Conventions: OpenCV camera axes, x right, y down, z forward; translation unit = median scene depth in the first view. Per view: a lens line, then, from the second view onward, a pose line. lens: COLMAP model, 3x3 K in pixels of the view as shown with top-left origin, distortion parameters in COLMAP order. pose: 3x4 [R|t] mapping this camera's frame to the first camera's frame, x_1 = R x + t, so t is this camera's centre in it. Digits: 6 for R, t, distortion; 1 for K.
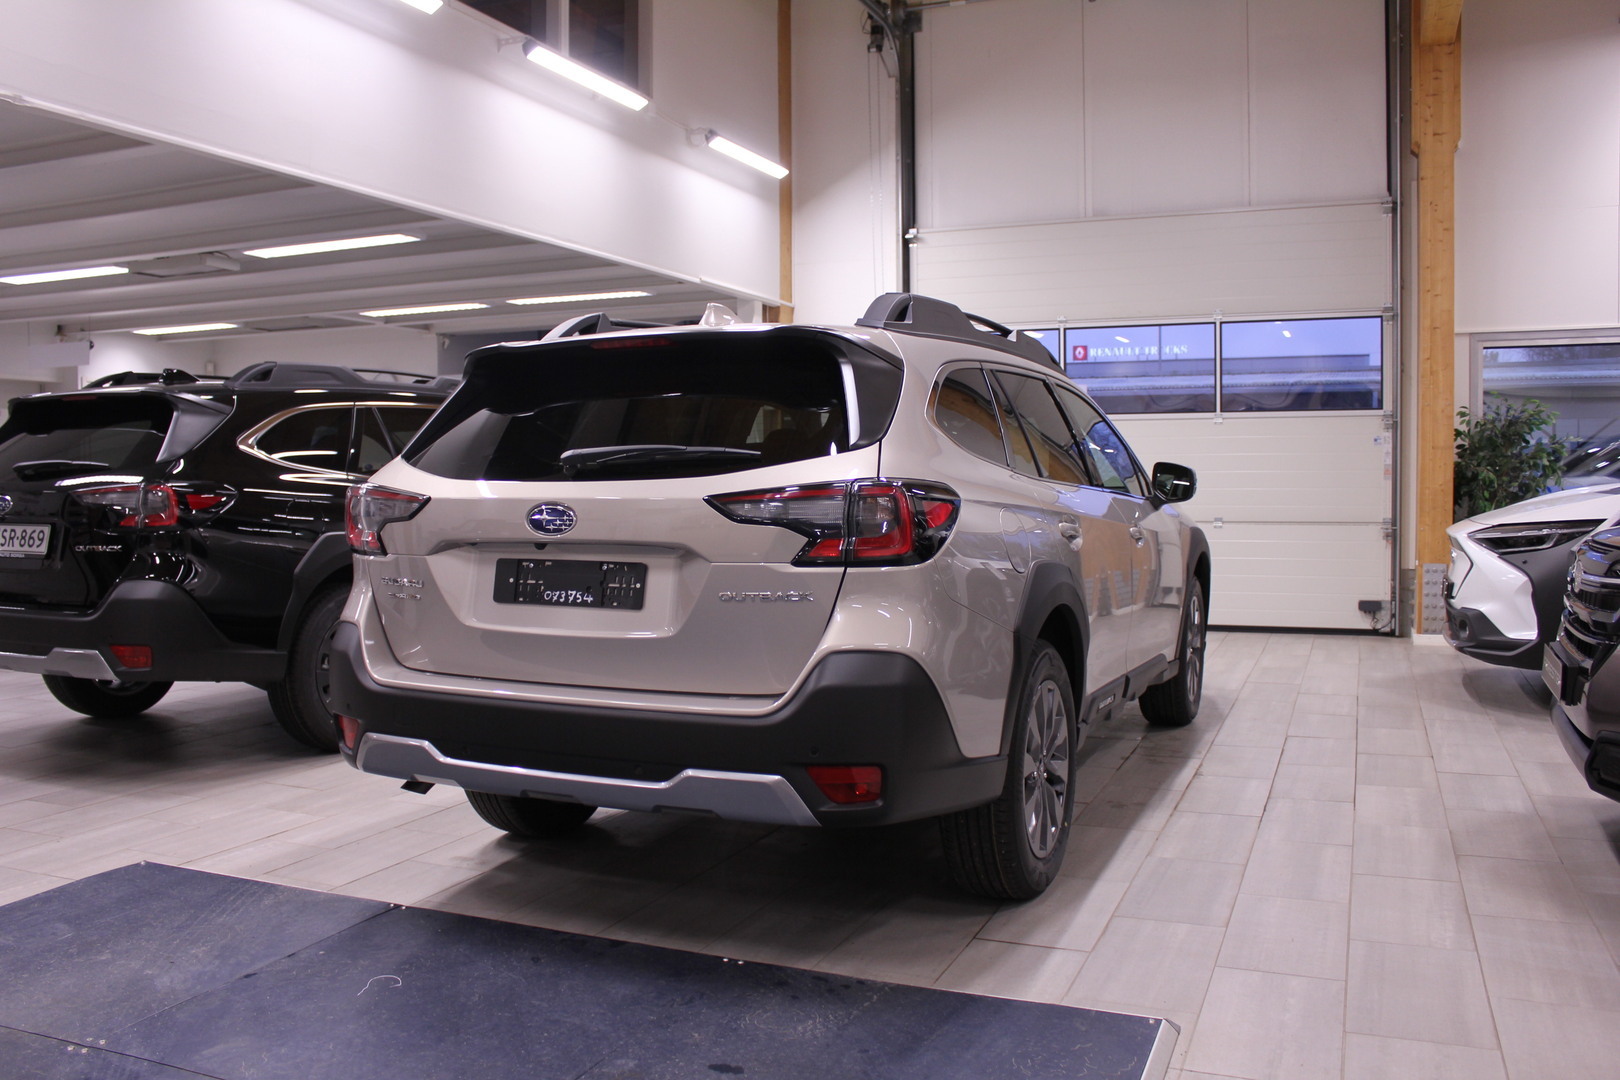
lens RADIAL K [[1346.5, 0, 818.4], [0, 1346.5, 496.2], [0, 0, 1]] dist [-0.159796, 0.116477]
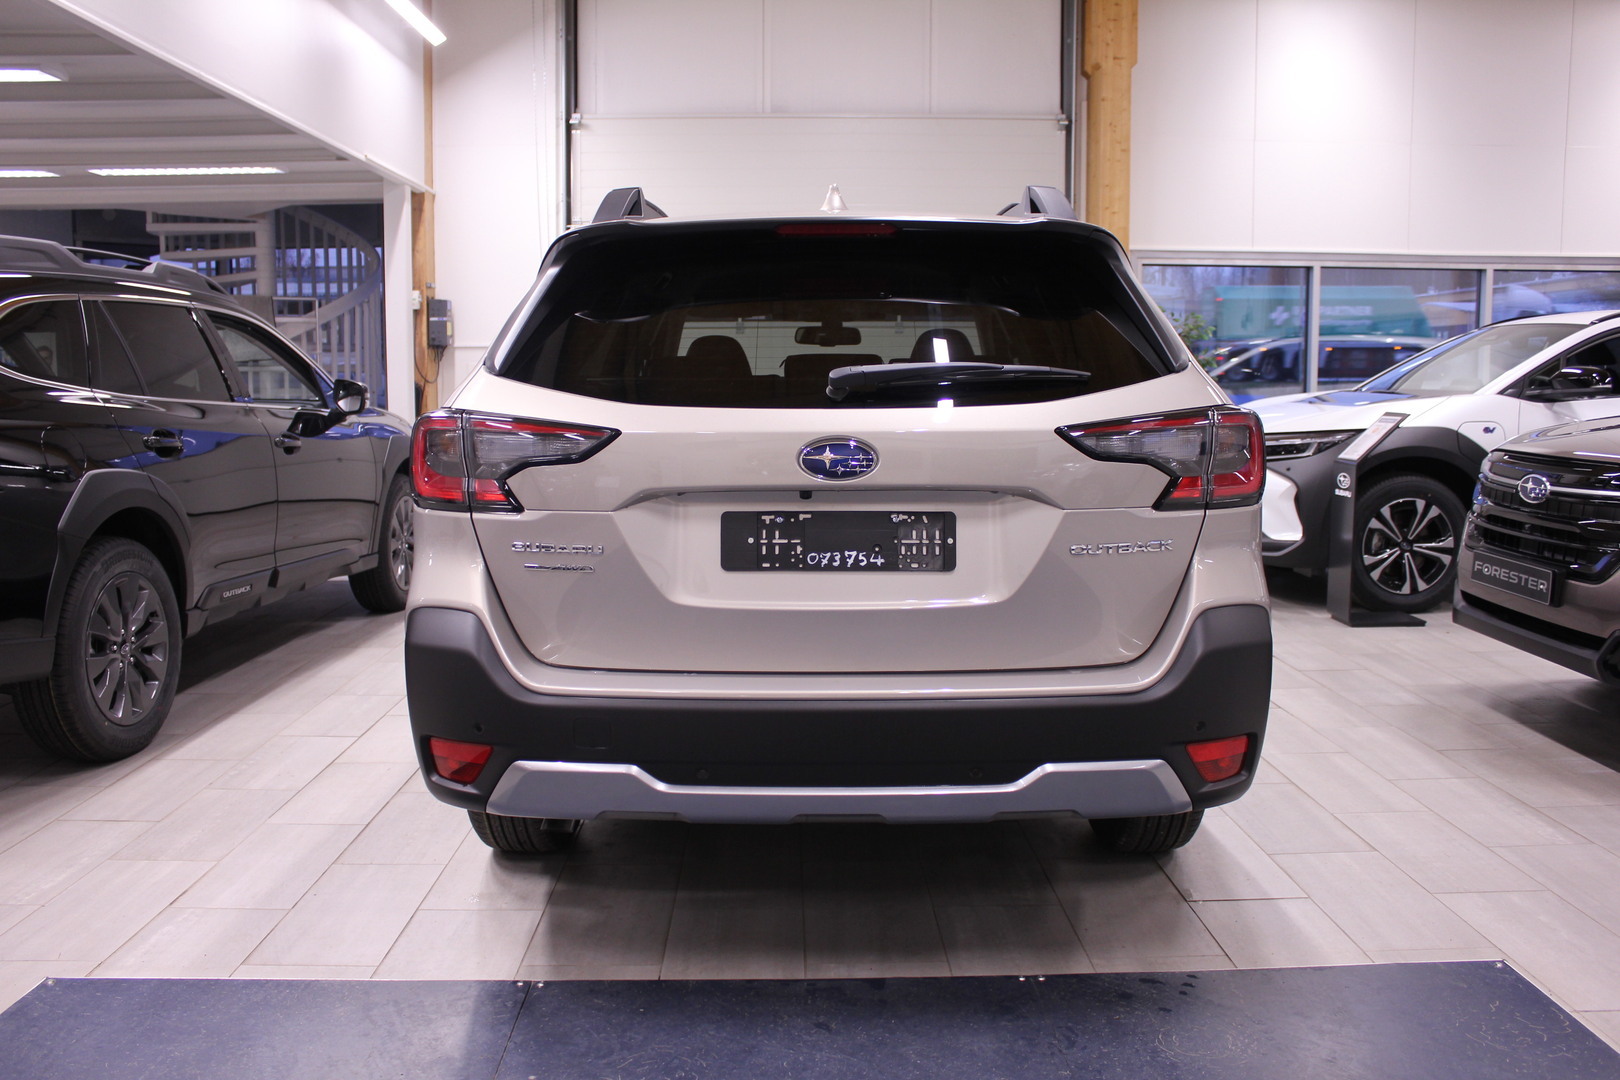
lens RADIAL K [[1346.5, 0, 820.7], [0, 1346.5, 500.5], [0, 0, 1]] dist [-0.159796, 0.116477]
pose [[0.912964, -0.033563, 0.406657, -0.494657], [0.002493, 0.997052, 0.076695, -0.016899], [-0.408032, -0.069006, 0.910356, 0.295569]]
